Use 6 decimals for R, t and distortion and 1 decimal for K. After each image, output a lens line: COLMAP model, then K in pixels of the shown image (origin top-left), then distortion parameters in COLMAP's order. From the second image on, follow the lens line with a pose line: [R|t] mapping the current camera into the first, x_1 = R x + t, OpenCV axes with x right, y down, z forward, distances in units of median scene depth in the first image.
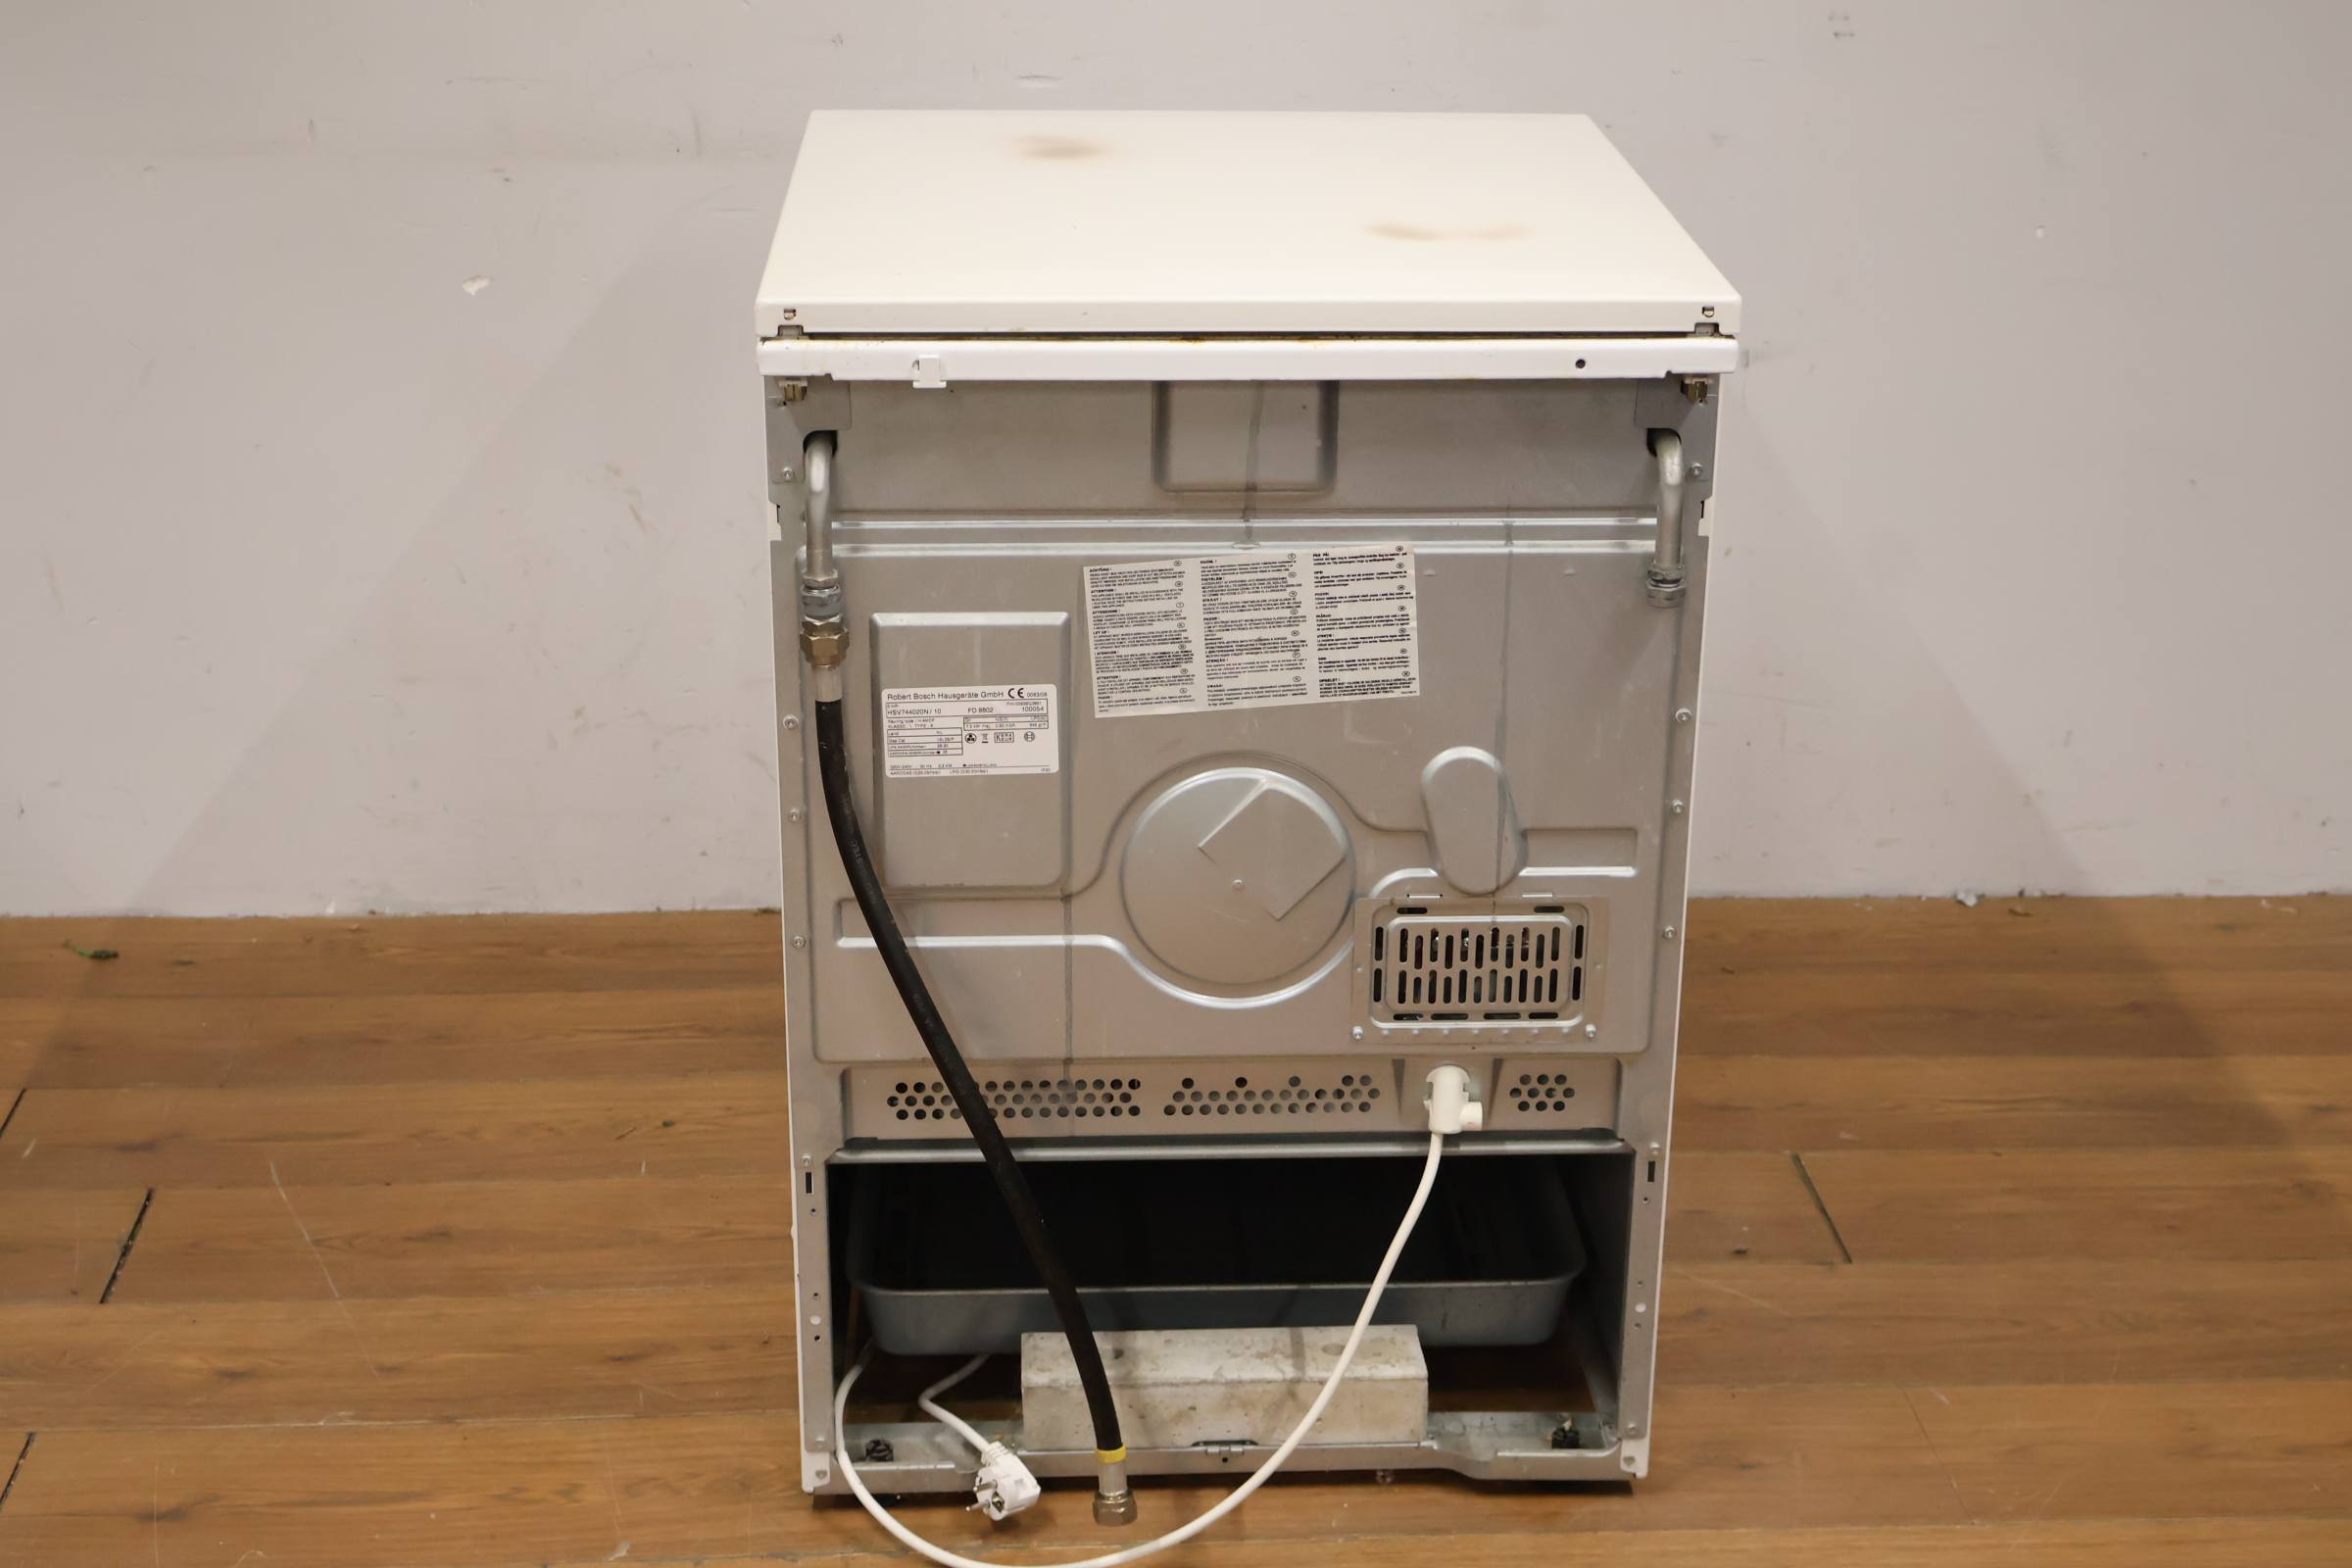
lens RADIAL K [[3421.7, 0, 1165.9], [0, 3421.7, 792.4], [0, 0, 1]] dist [-0.004527, 0.000000]
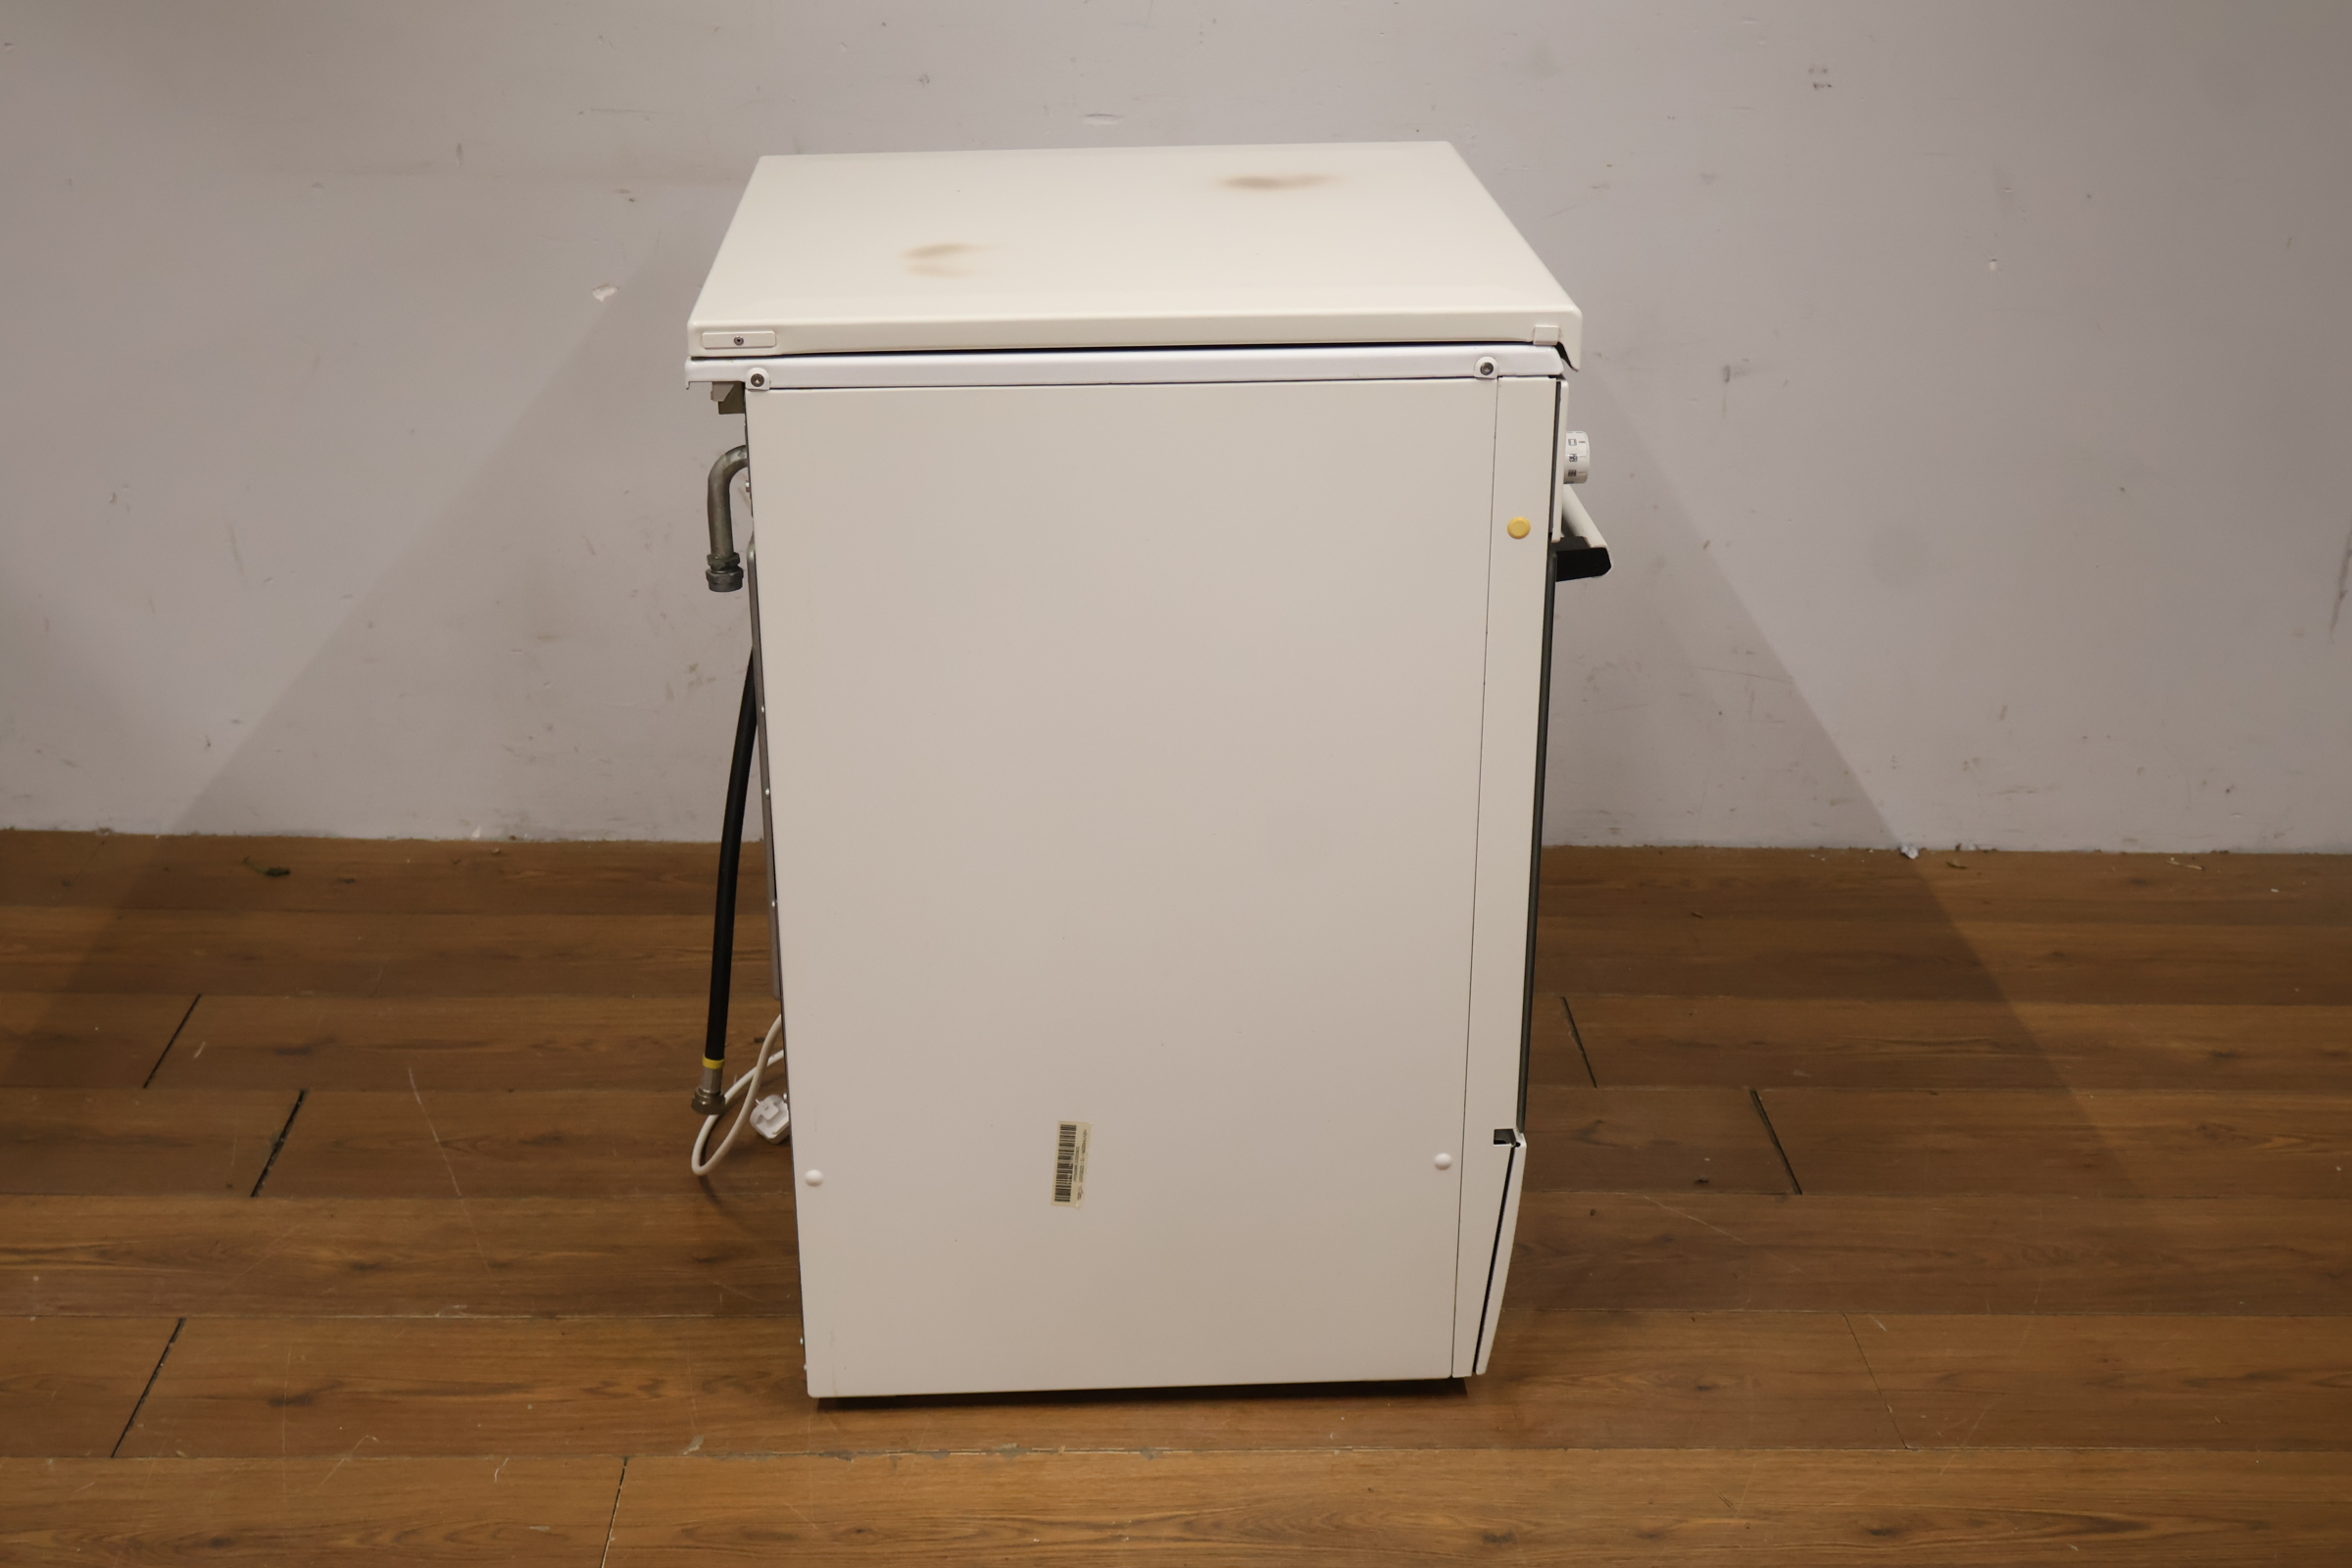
lens RADIAL K [[2822.6, 0, 1159.8], [0, 2822.6, 781.1], [0, 0, 1]] dist [-0.005438, 0.000000]
pose [[0.999499, 0.019959, -0.024562, 0.009890], [-0.019053, 0.999148, 0.036607, -0.027736], [0.025272, -0.036121, 0.999028, 0.073817]]
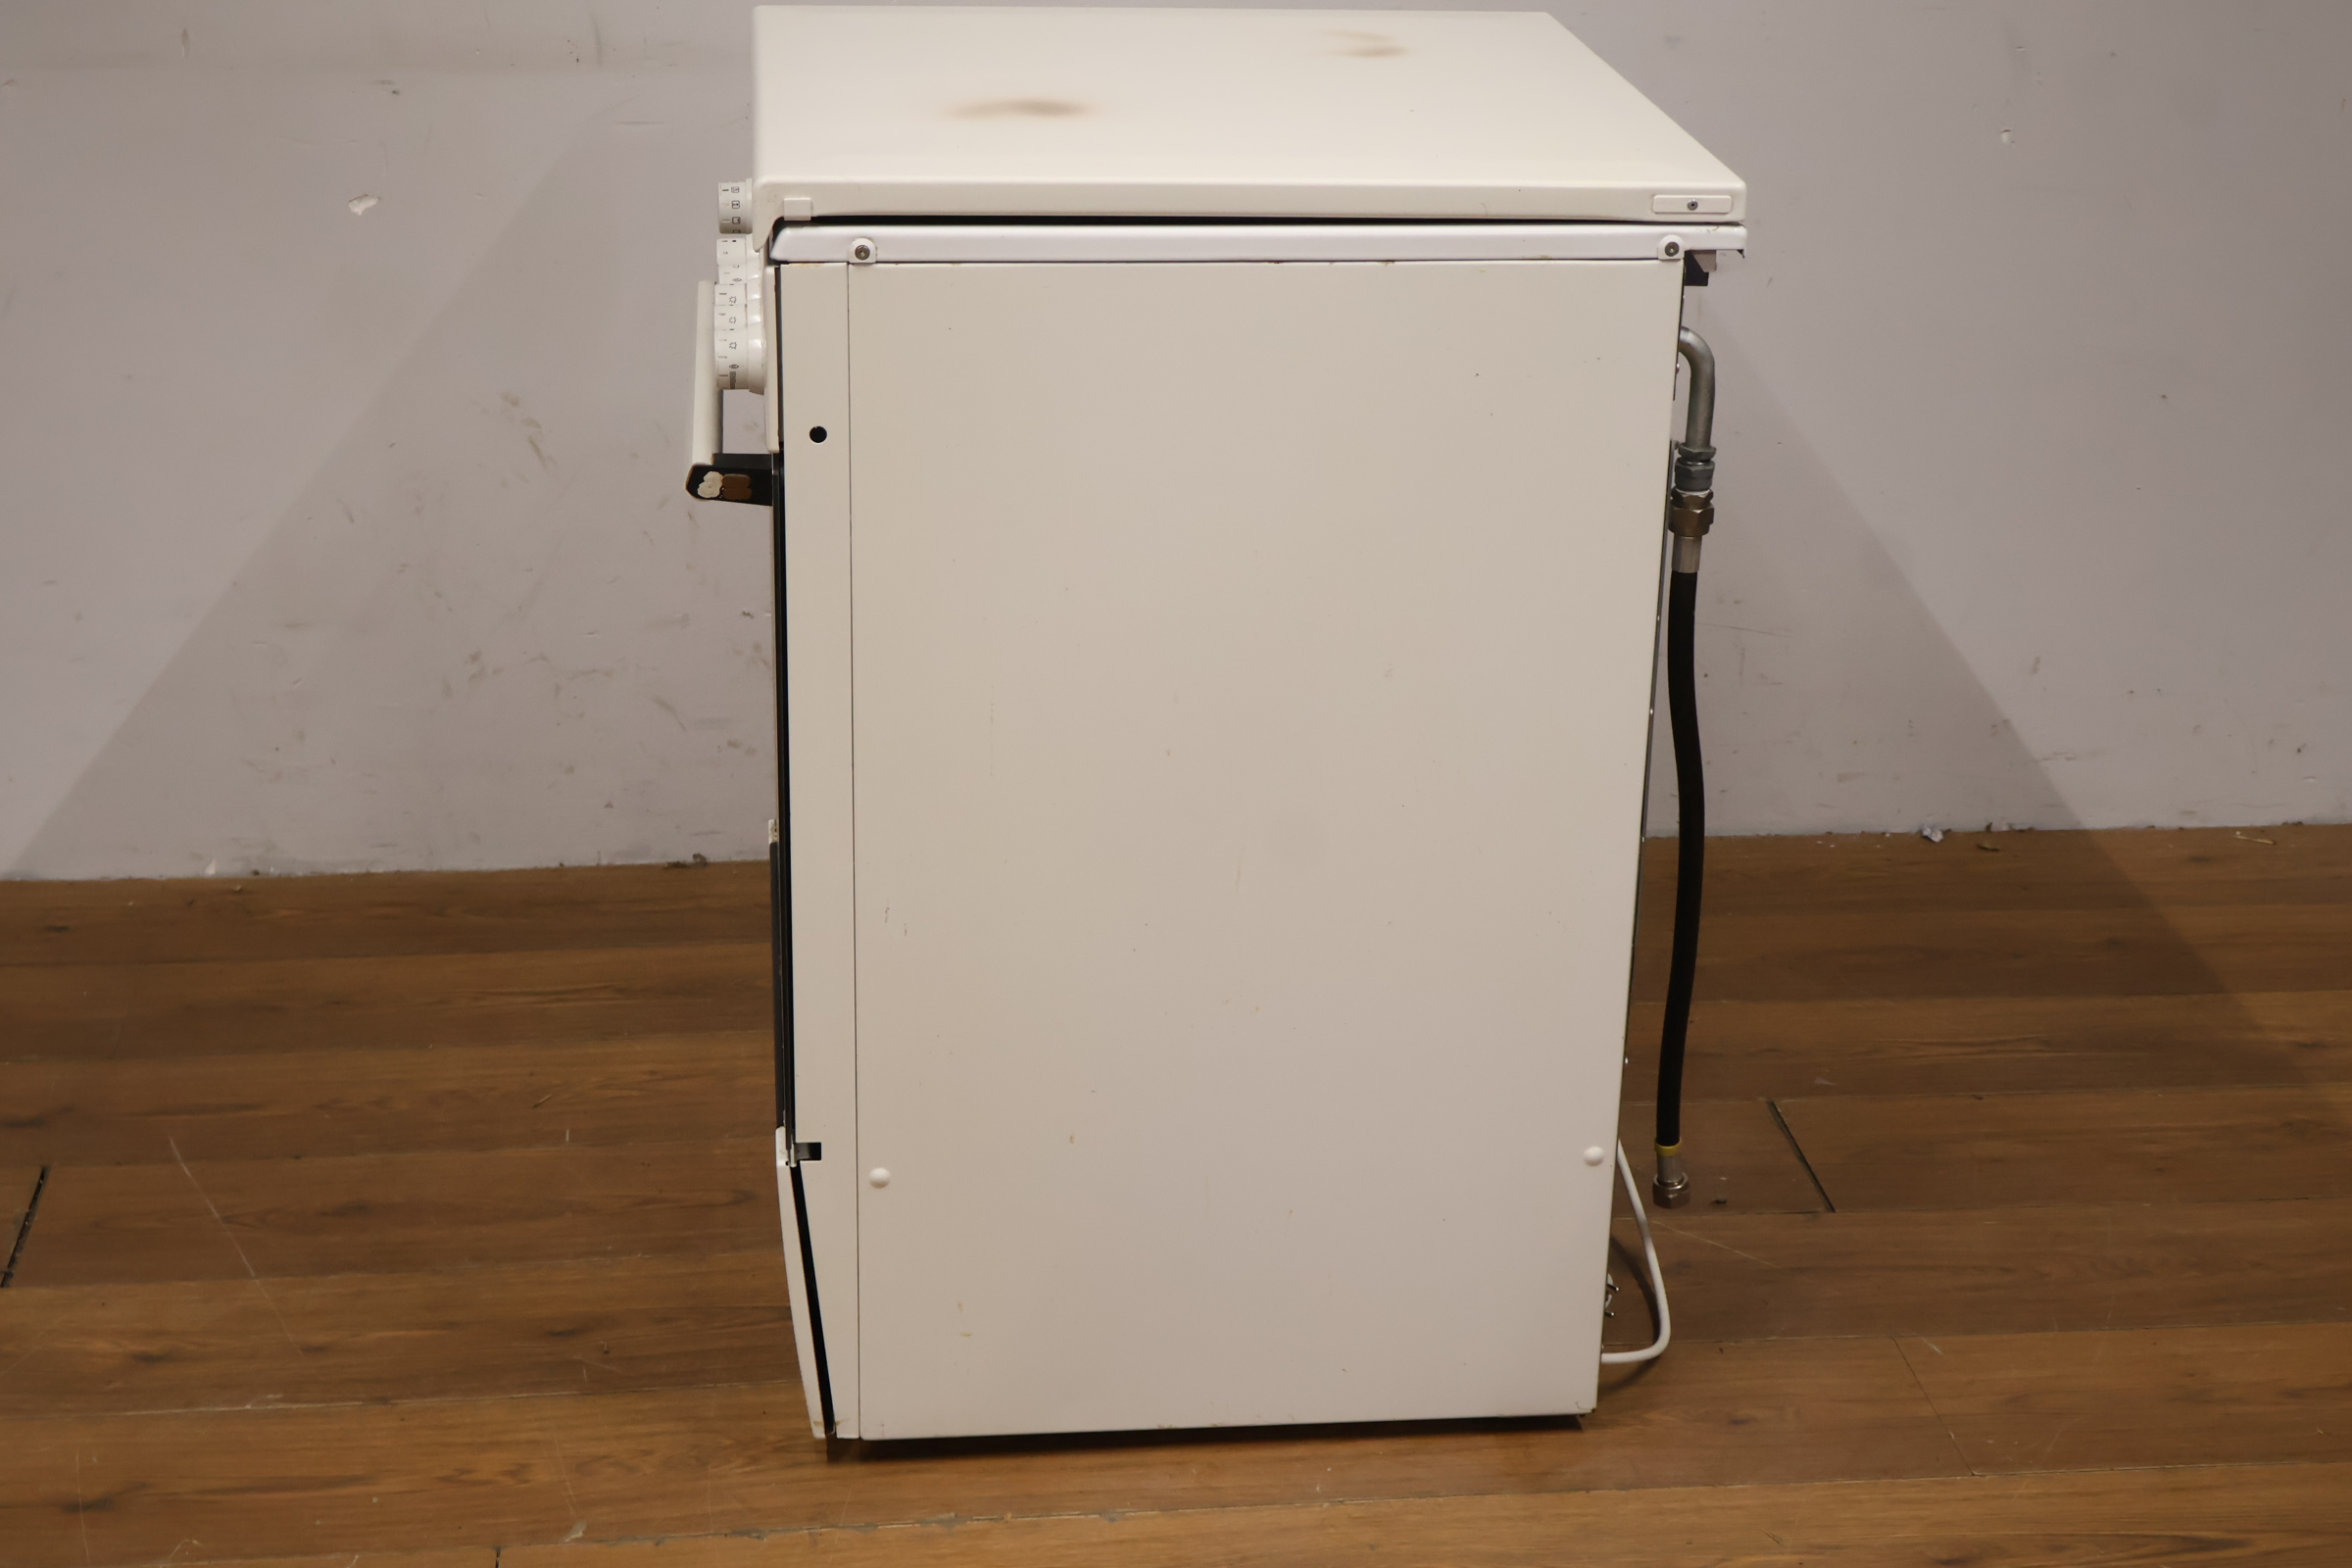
lens RADIAL K [[3711.0, 0, 1160.8], [0, 3711.0, 775.3], [0, 0, 1]] dist [-0.002454, 0.000000]
pose [[0.999052, -0.013186, 0.041492, -0.030950], [0.012763, 0.999864, 0.010423, 0.001198], [-0.041624, -0.009884, 0.999084, -0.035711]]
